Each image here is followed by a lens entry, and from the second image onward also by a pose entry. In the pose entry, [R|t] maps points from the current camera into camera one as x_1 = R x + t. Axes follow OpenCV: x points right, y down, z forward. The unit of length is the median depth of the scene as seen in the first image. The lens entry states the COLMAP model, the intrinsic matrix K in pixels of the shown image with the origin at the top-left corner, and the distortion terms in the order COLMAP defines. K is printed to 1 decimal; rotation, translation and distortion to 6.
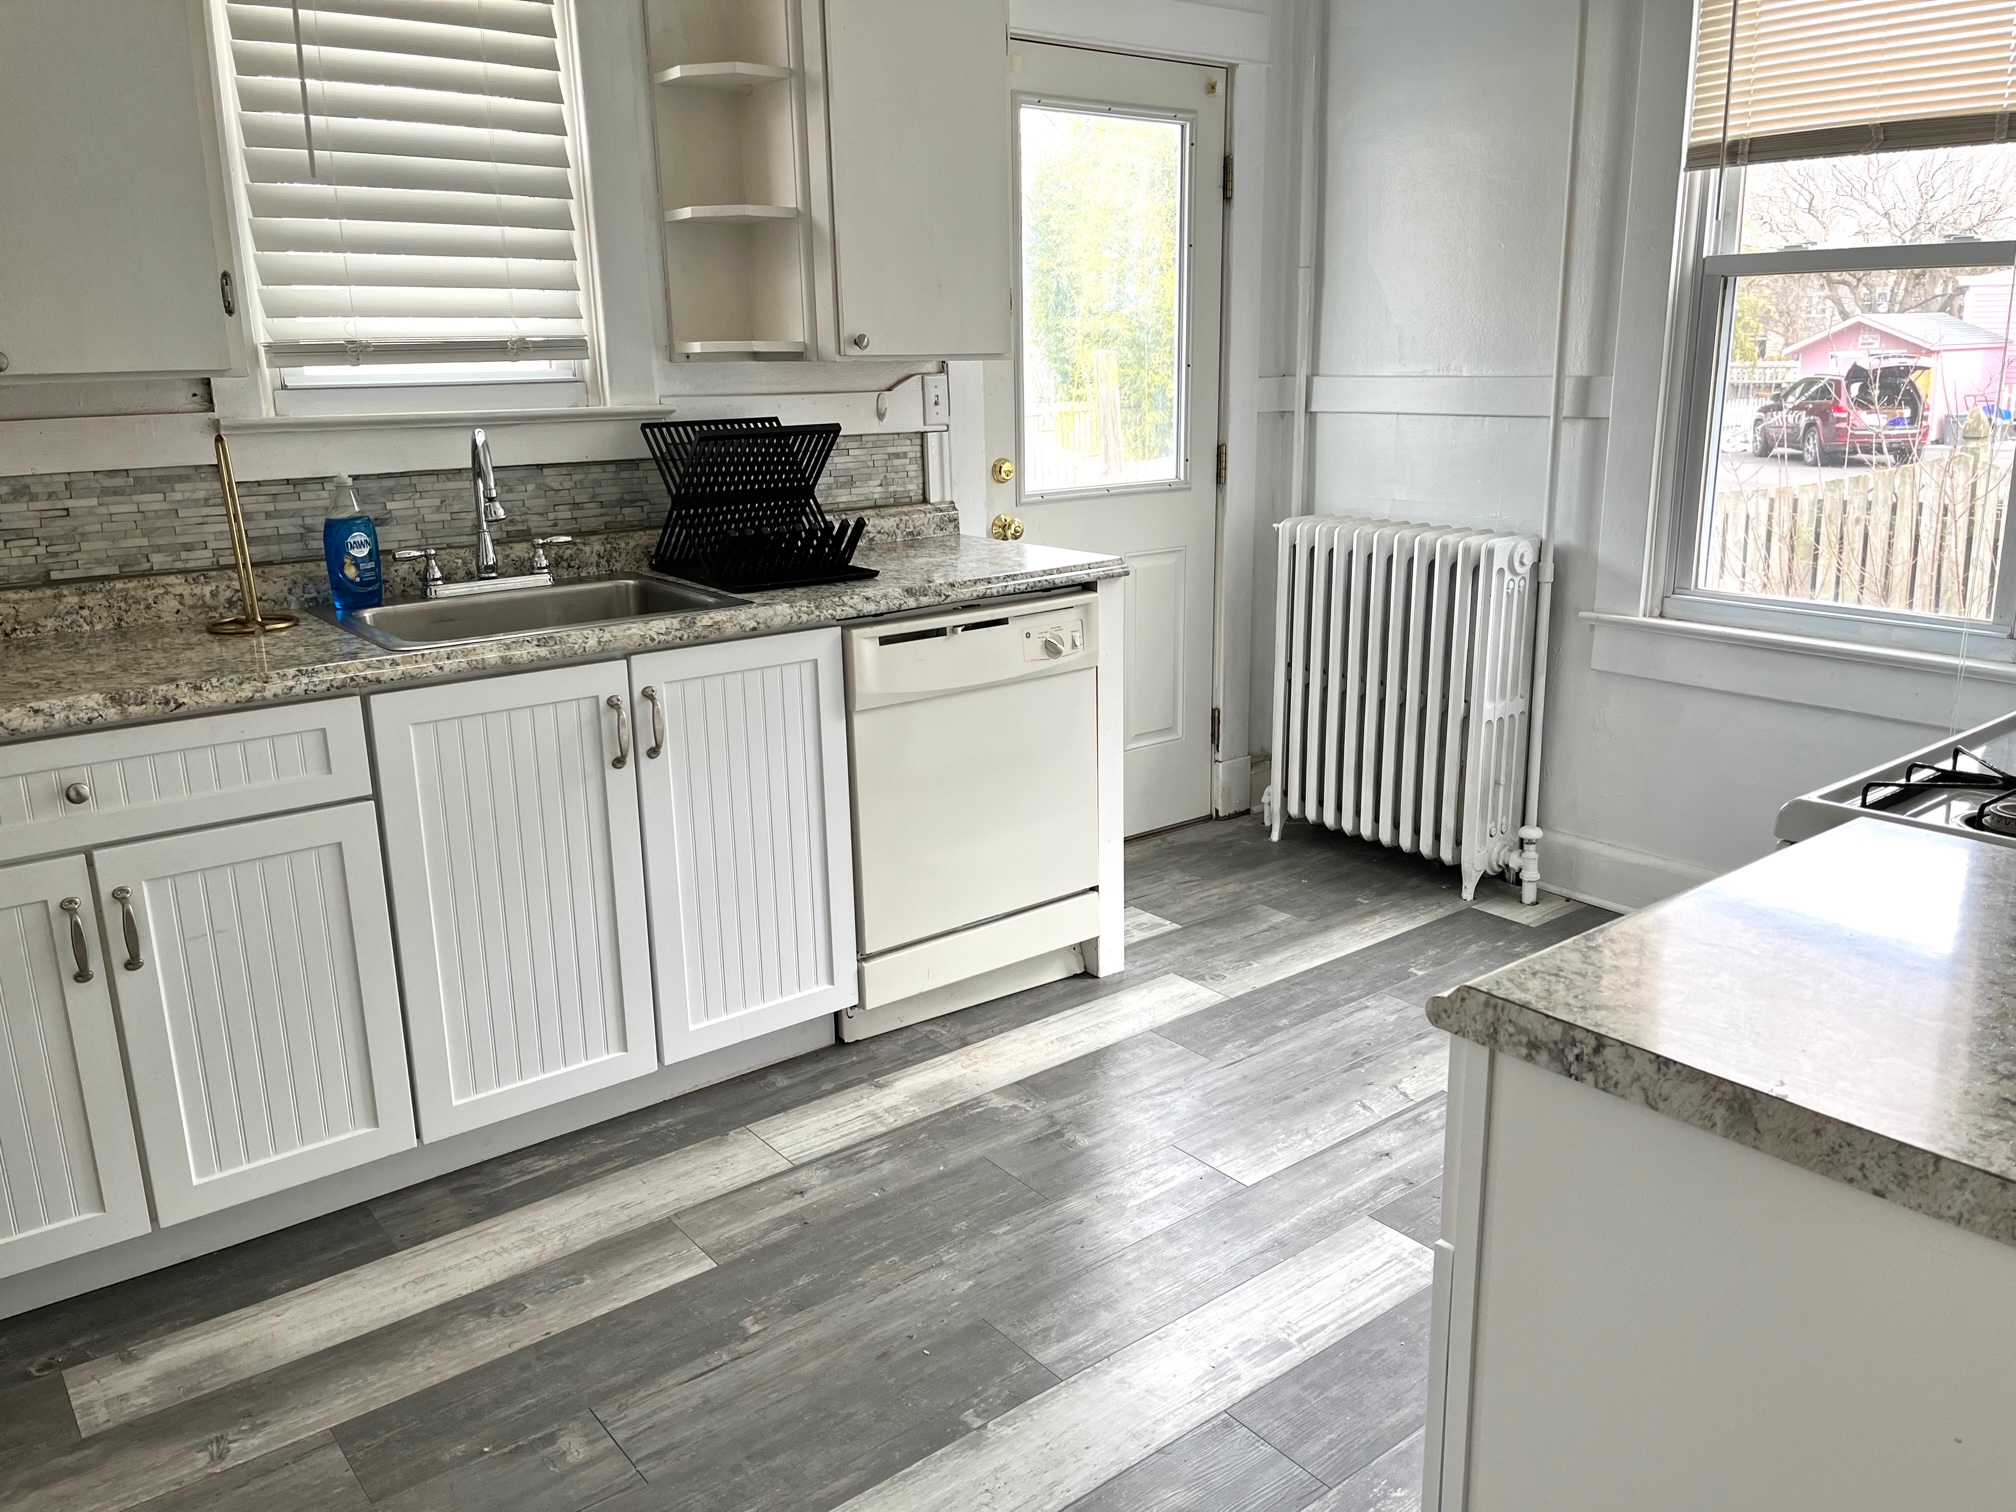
lens RADIAL K [[1535.8, 0, 1027.5], [0, 1535.8, 741.0], [0, 0, 1]] dist [0.031969, -0.016950]
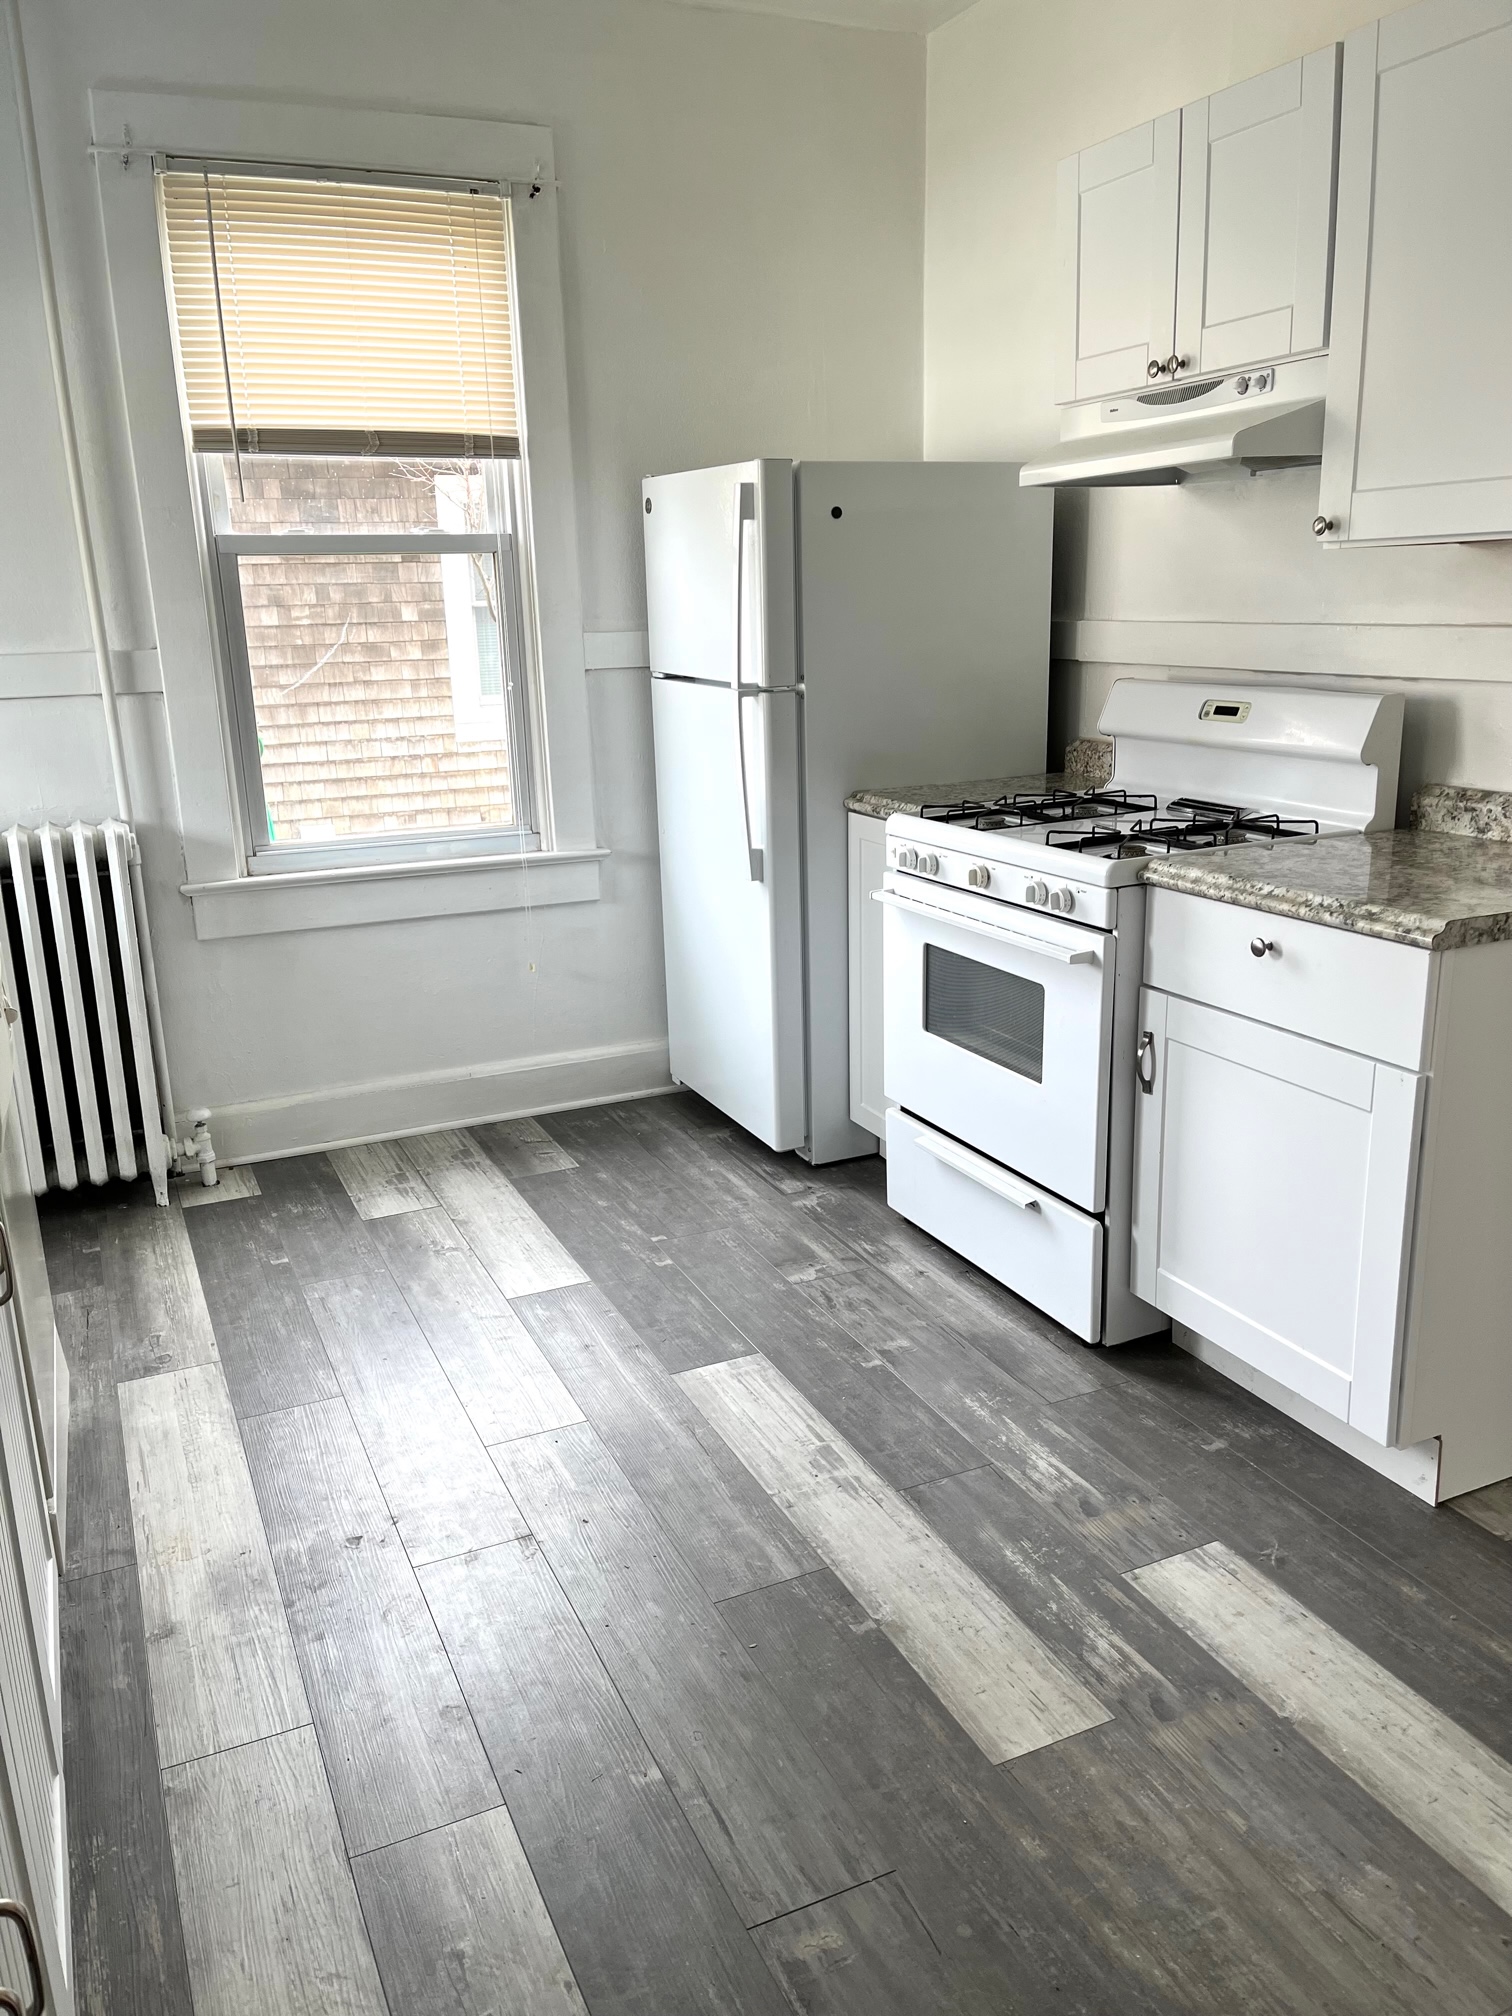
lens RADIAL K [[1535.8, 0, 765.5], [0, 1535.8, 1026.4], [0, 0, 1]] dist [0.031969, -0.016950]
pose [[0.236675, -0.251539, 0.938463, -0.657147], [0.260450, 0.946979, 0.188138, -0.112134], [-0.936029, 0.199895, 0.289640, 0.481584]]
